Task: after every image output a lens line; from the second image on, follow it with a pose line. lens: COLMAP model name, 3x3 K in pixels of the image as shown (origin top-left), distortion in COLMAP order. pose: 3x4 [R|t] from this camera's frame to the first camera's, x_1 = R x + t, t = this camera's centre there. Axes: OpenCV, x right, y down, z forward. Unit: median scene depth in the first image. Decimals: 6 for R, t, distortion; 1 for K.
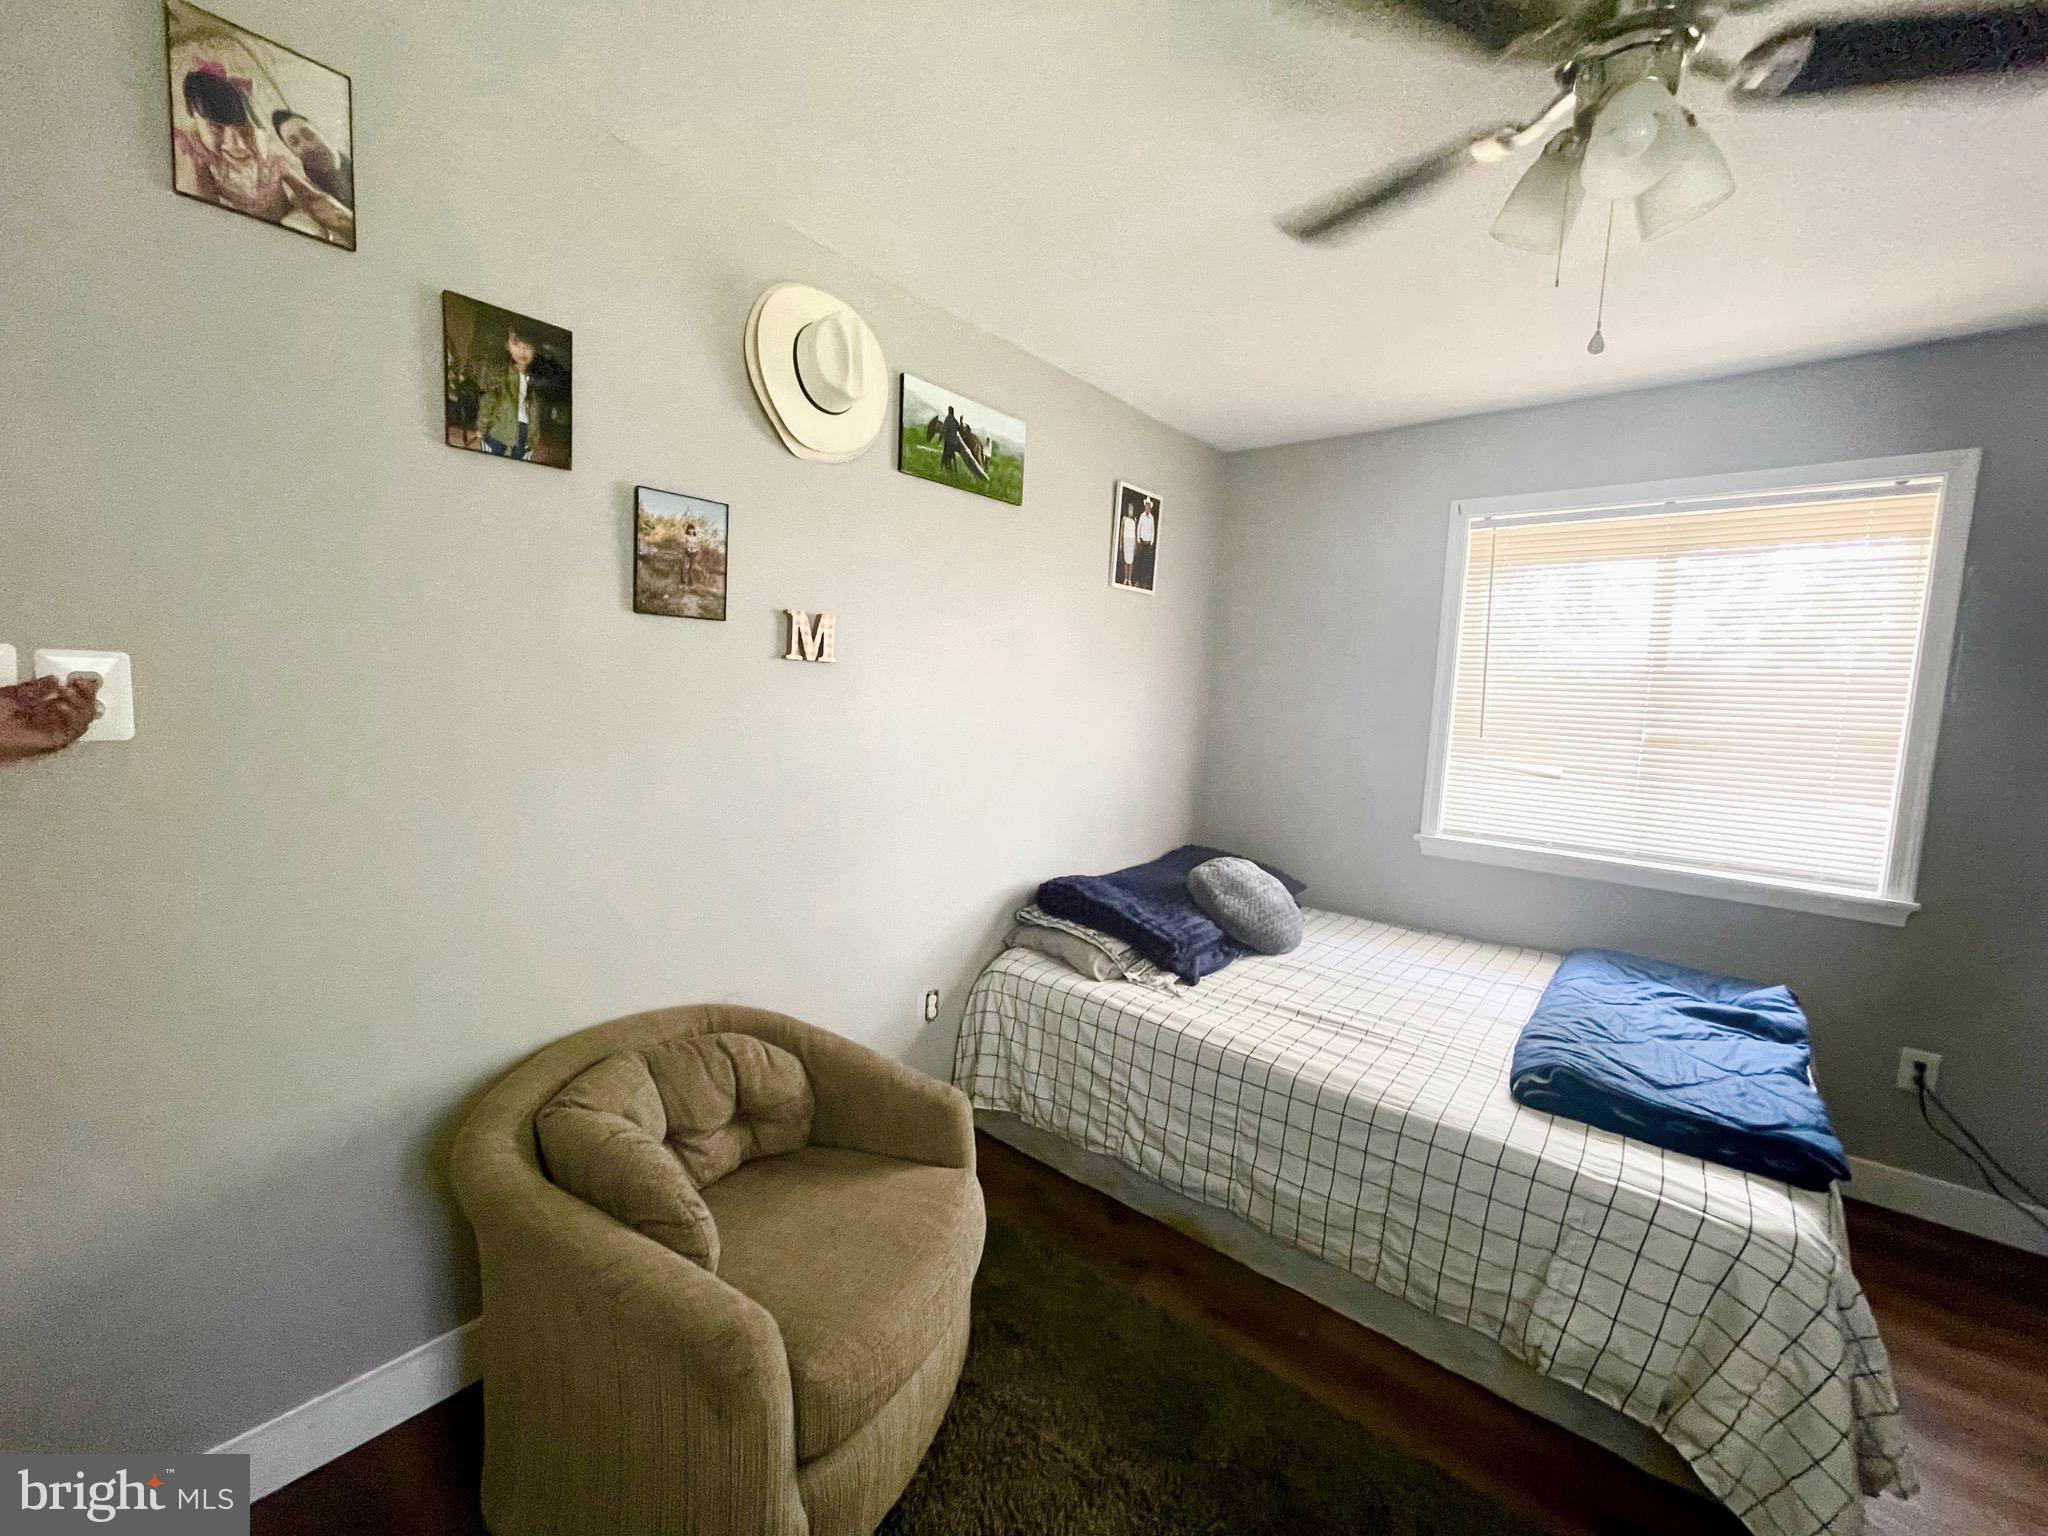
lens RADIAL K [[827.9, 0, 1029.7], [0, 827.9, 772.6], [0, 0, 1]] dist [-0.003477, -0.000448]
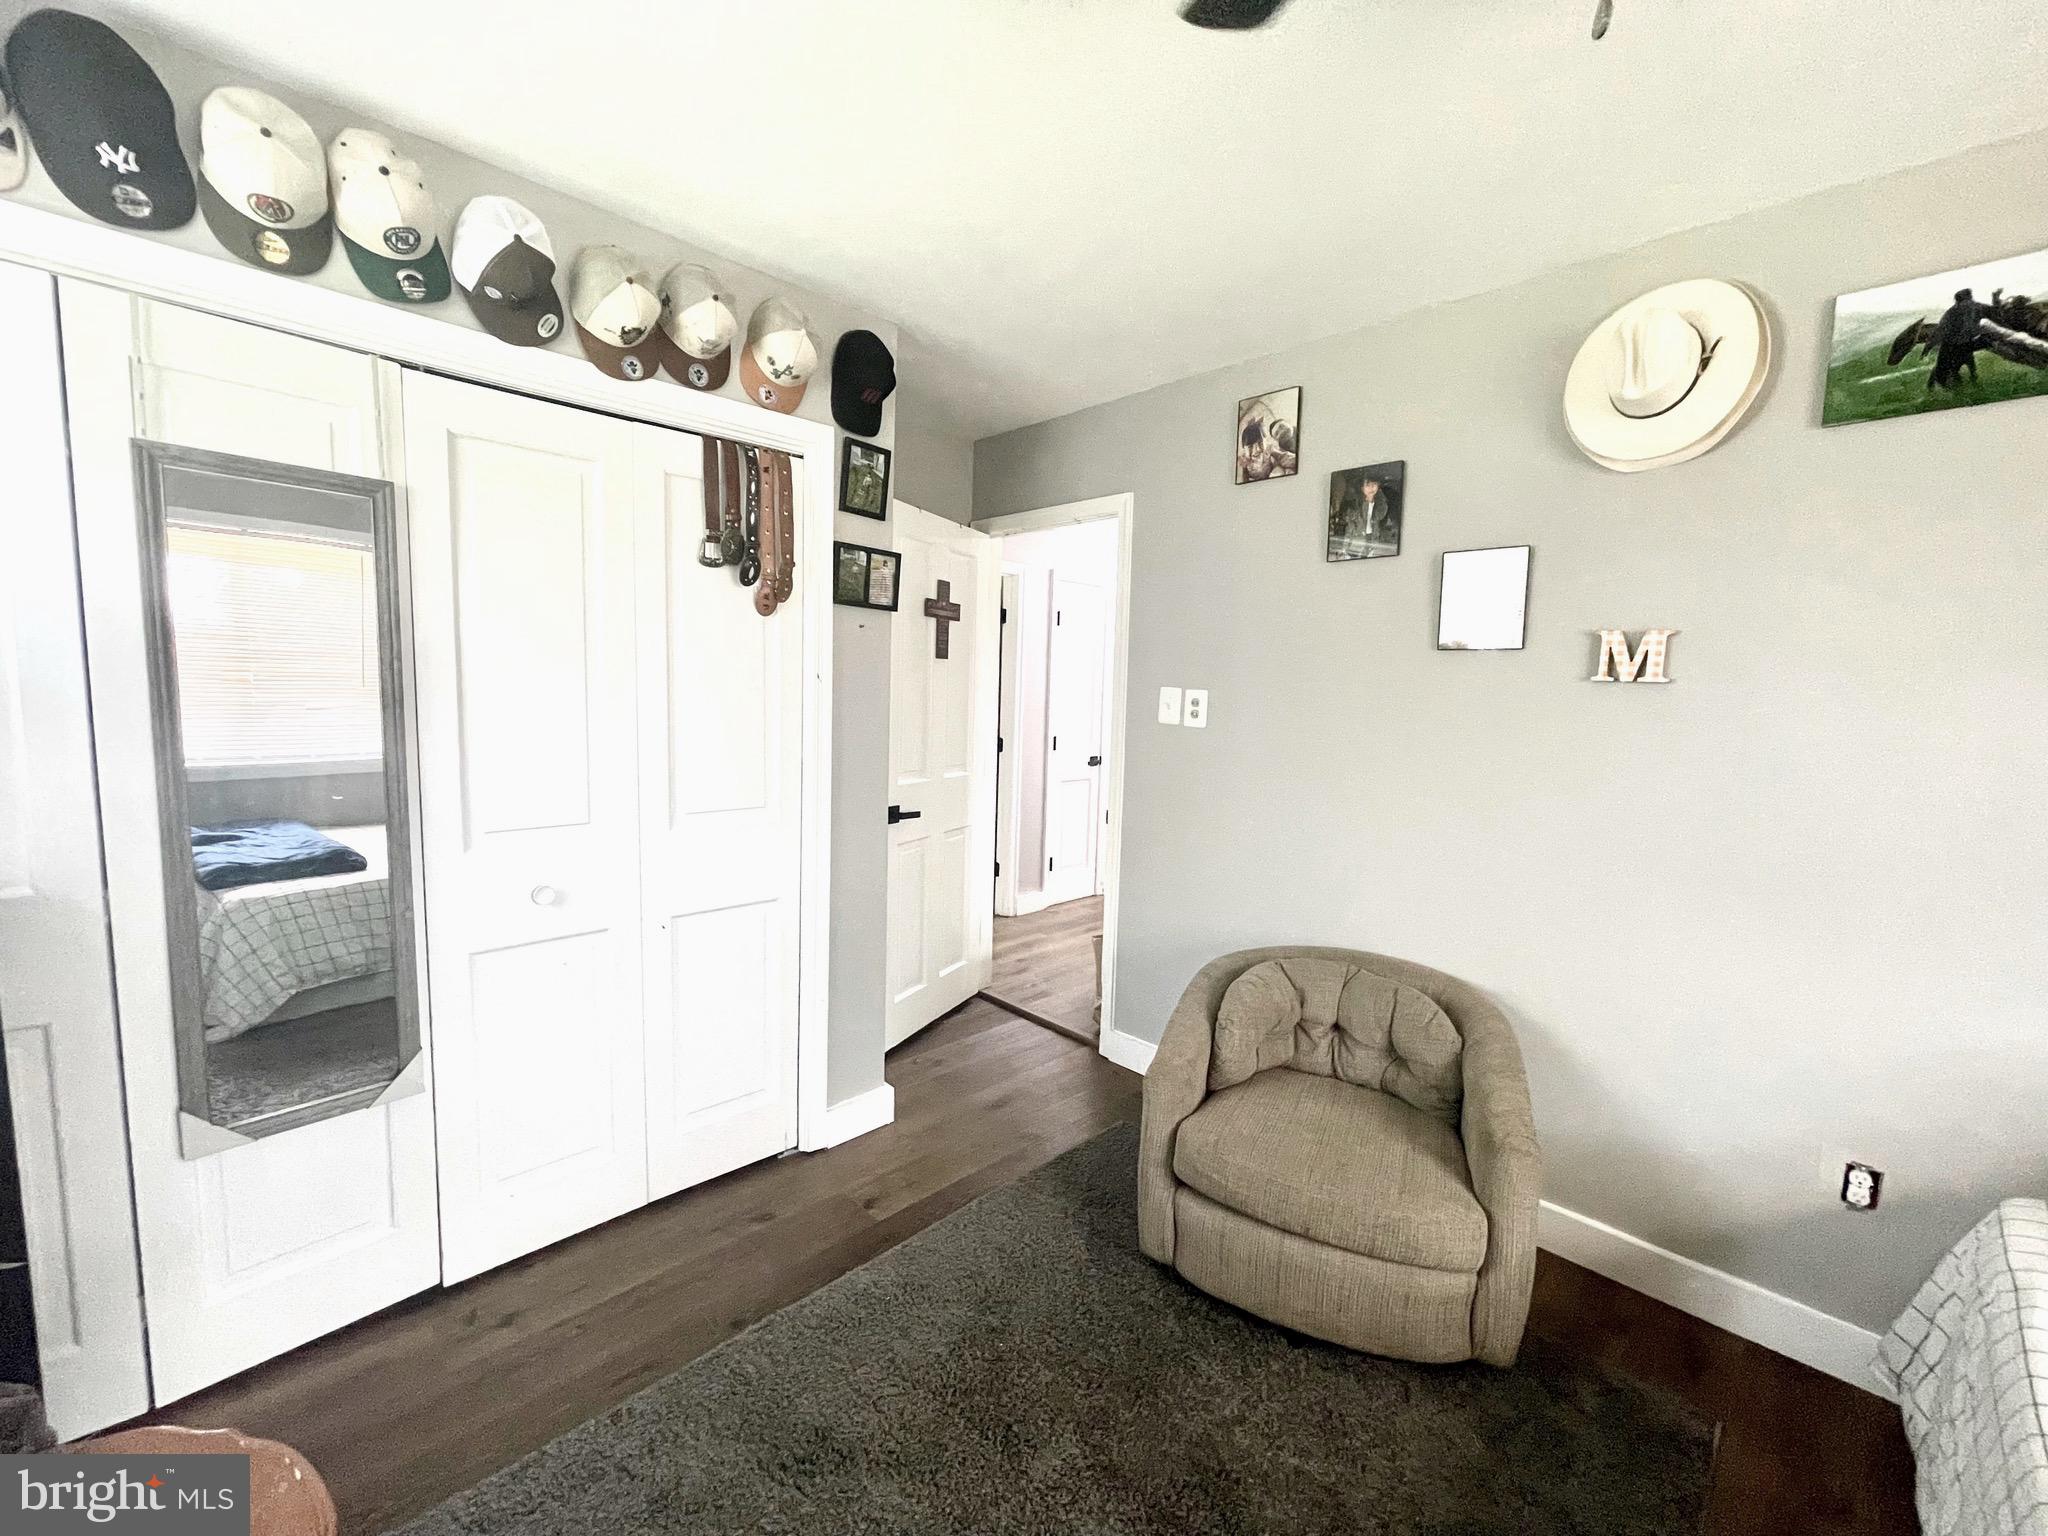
lens RADIAL K [[827.9, 0, 1029.7], [0, 827.9, 772.6], [0, 0, 1]] dist [-0.003477, -0.000448]
pose [[-0.102875, 0.056471, -0.993090, 0.771785], [-0.138639, 0.987828, 0.070533, -0.005074], [0.984985, 0.144937, -0.093794, 0.450708]]
